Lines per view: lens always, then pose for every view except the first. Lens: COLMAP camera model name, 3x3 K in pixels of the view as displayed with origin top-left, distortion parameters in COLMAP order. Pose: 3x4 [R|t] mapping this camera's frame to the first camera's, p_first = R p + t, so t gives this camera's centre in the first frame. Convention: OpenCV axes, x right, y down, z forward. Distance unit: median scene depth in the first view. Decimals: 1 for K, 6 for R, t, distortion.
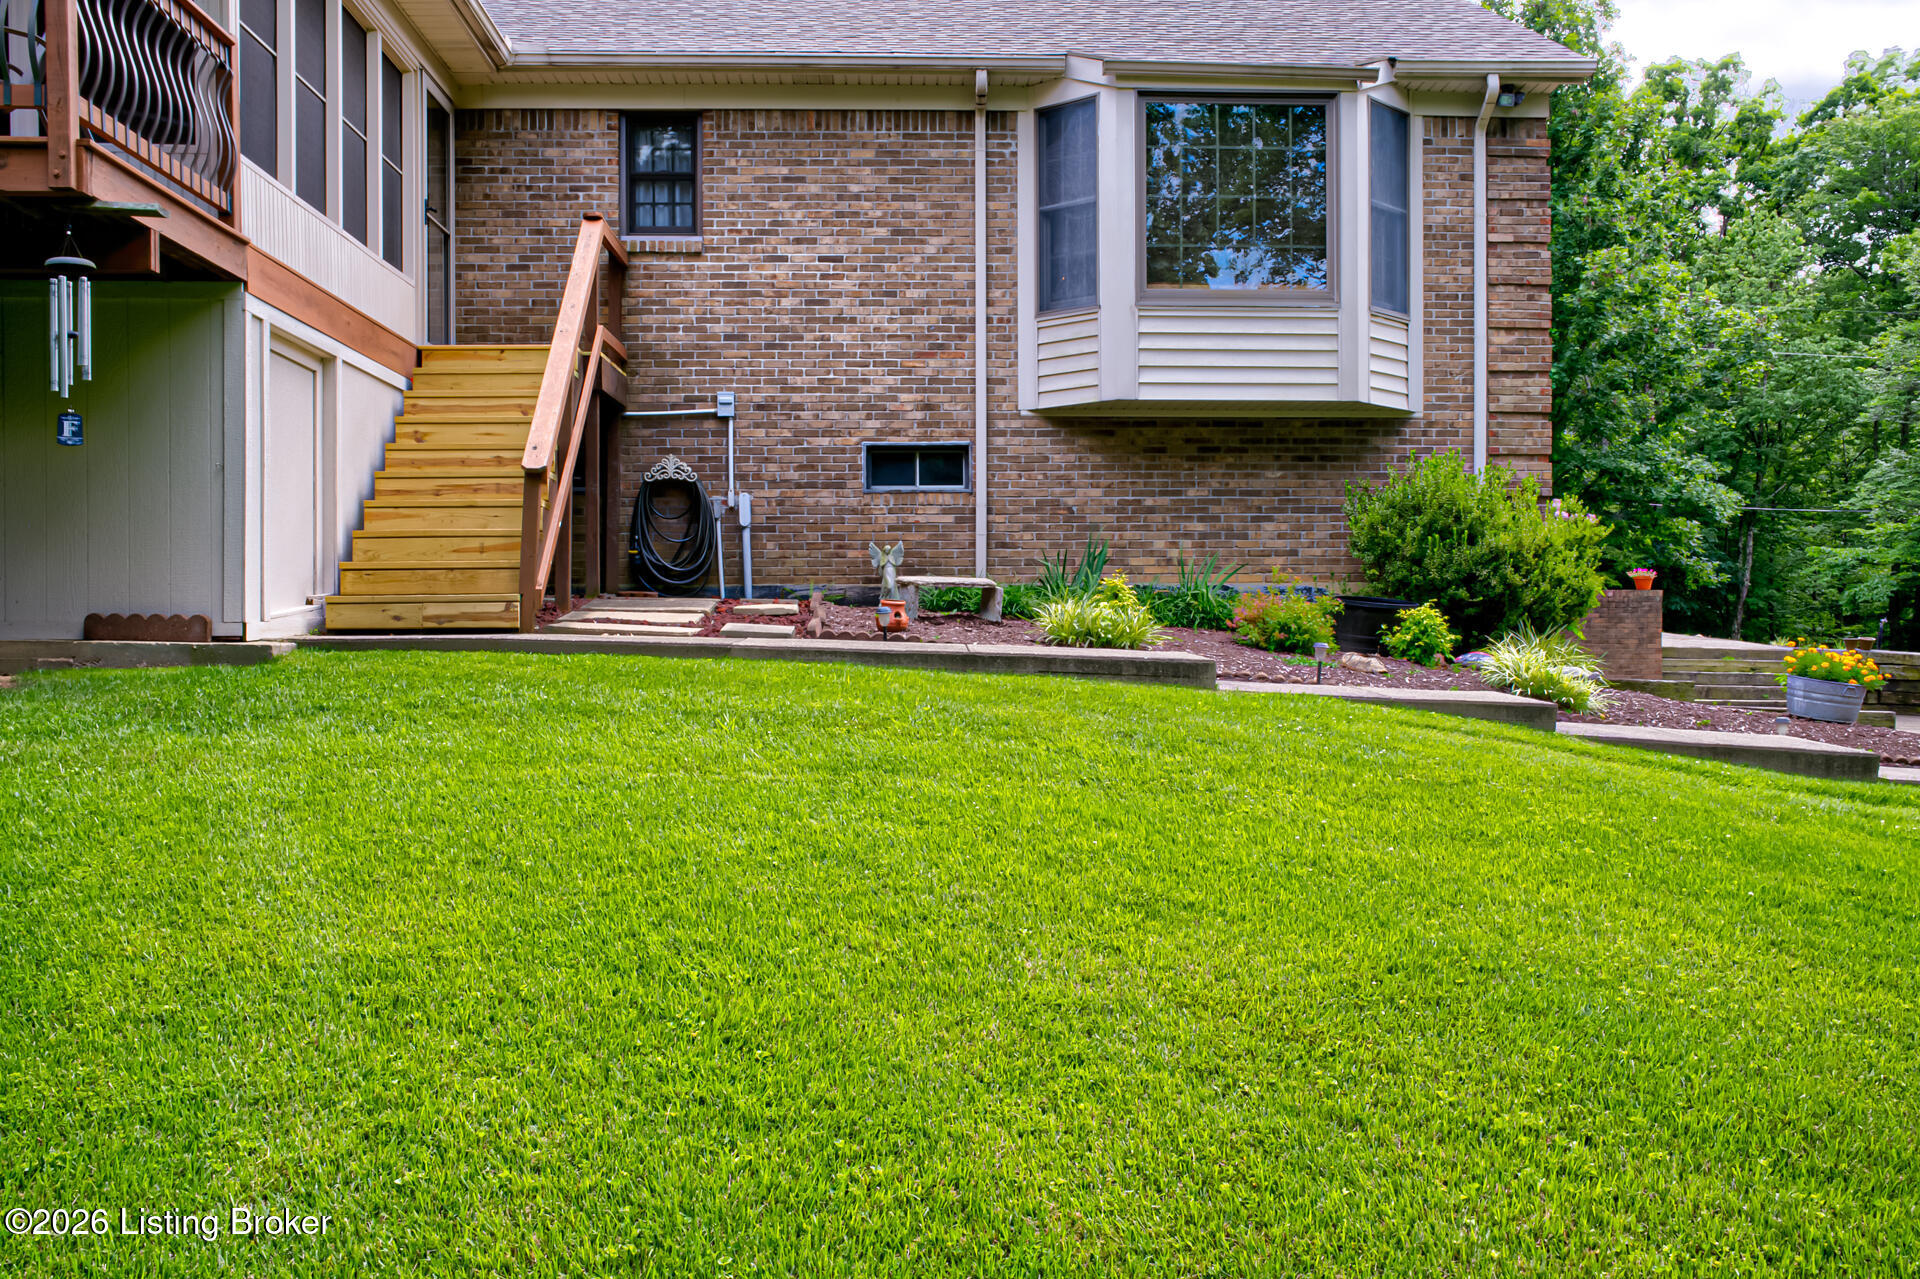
lens RADIAL K [[1775.8, 0, 960.0], [0, 1775.8, 639.5], [0, 0, 1]] dist [-0.029906, 0.001329]
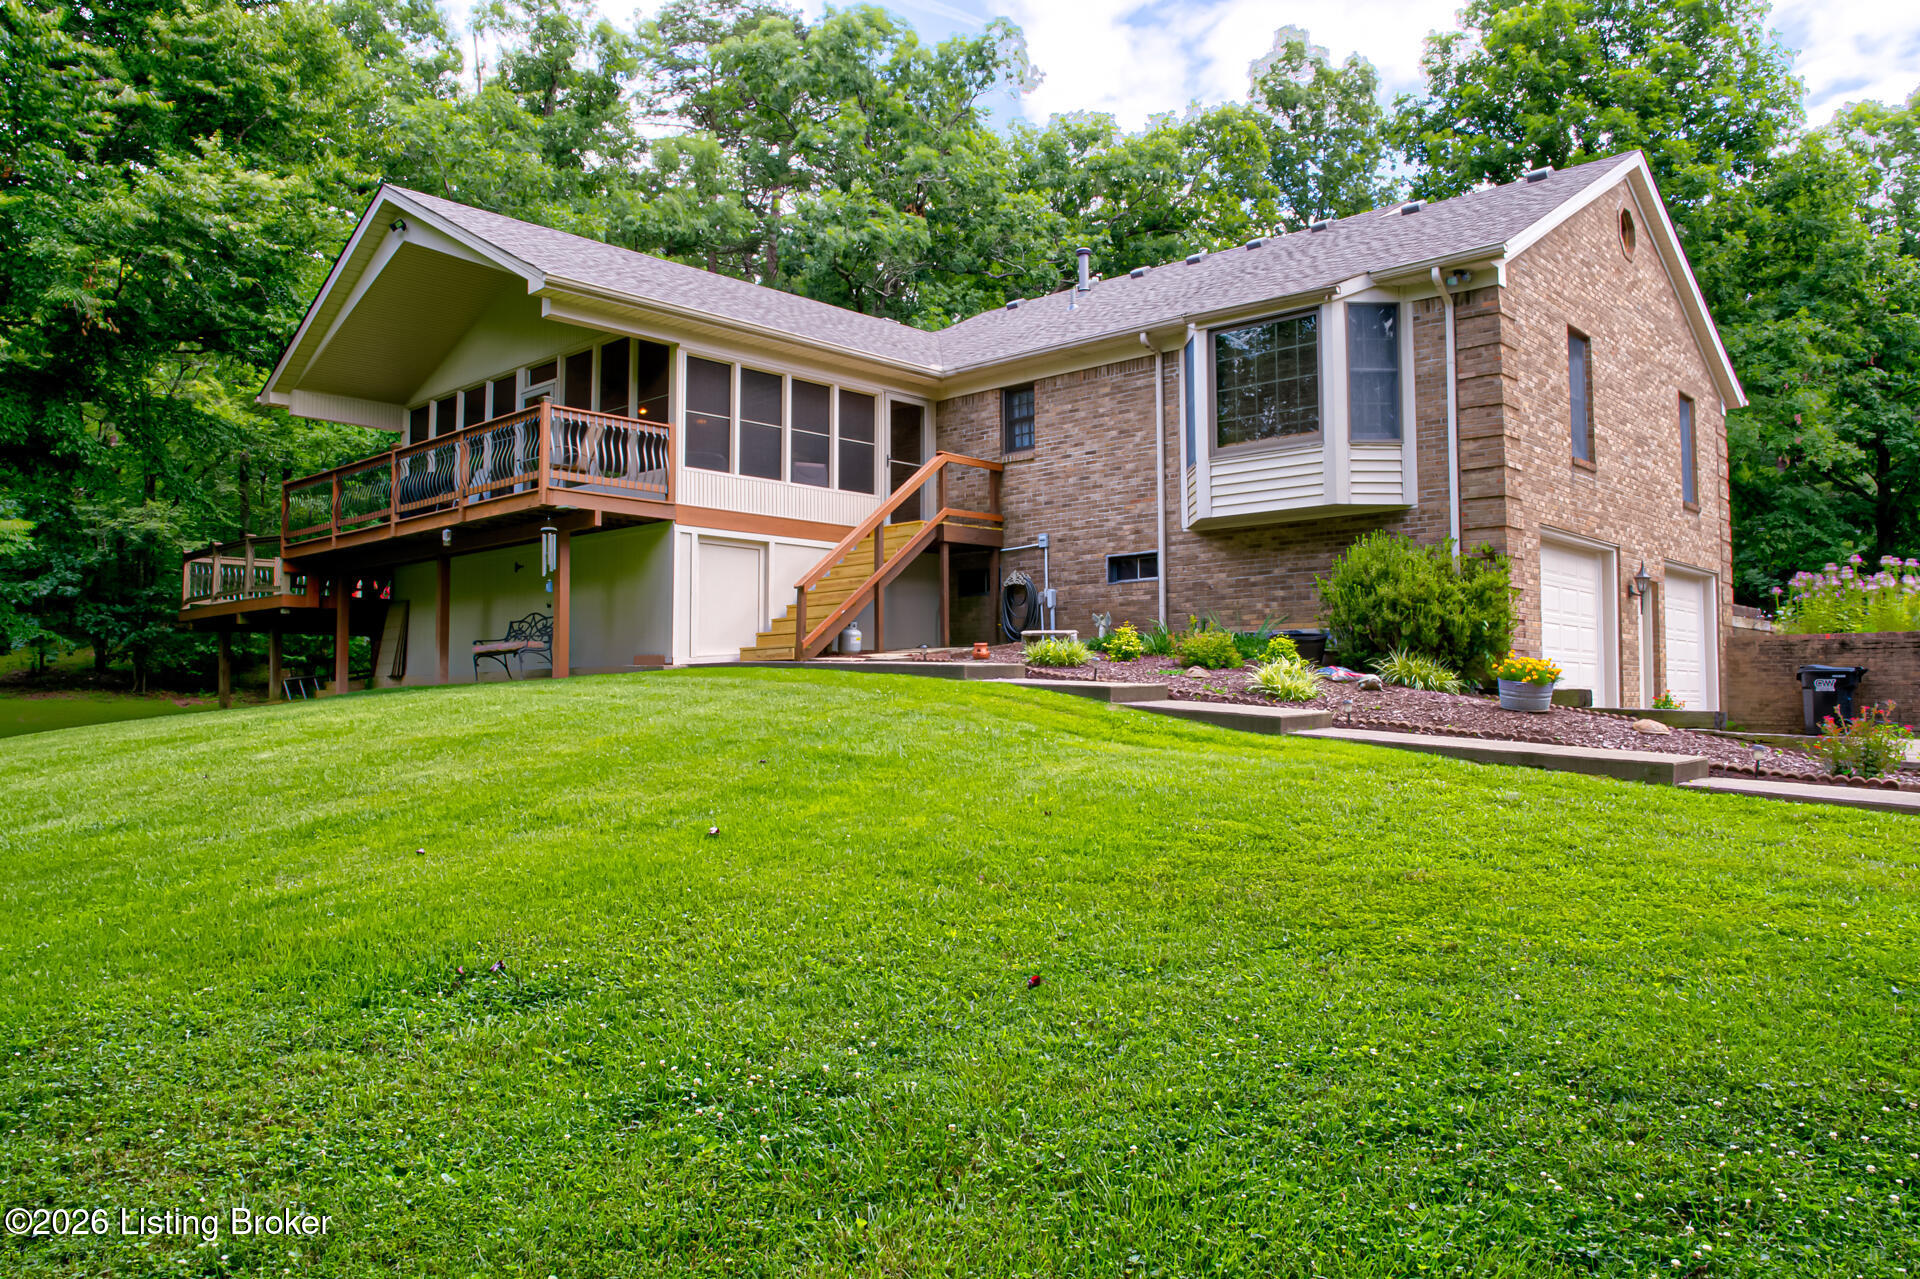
lens RADIAL K [[1406.2, 0, 960.0], [0, 1406.2, 639.5], [0, 0, 1]] dist [-0.103409, 0.086823]
pose [[0.700223, -0.035635, -0.713034, 0.817330], [-0.003292, 0.998582, -0.053139, 0.042954], [0.713916, 0.039556, 0.699113, -0.049233]]
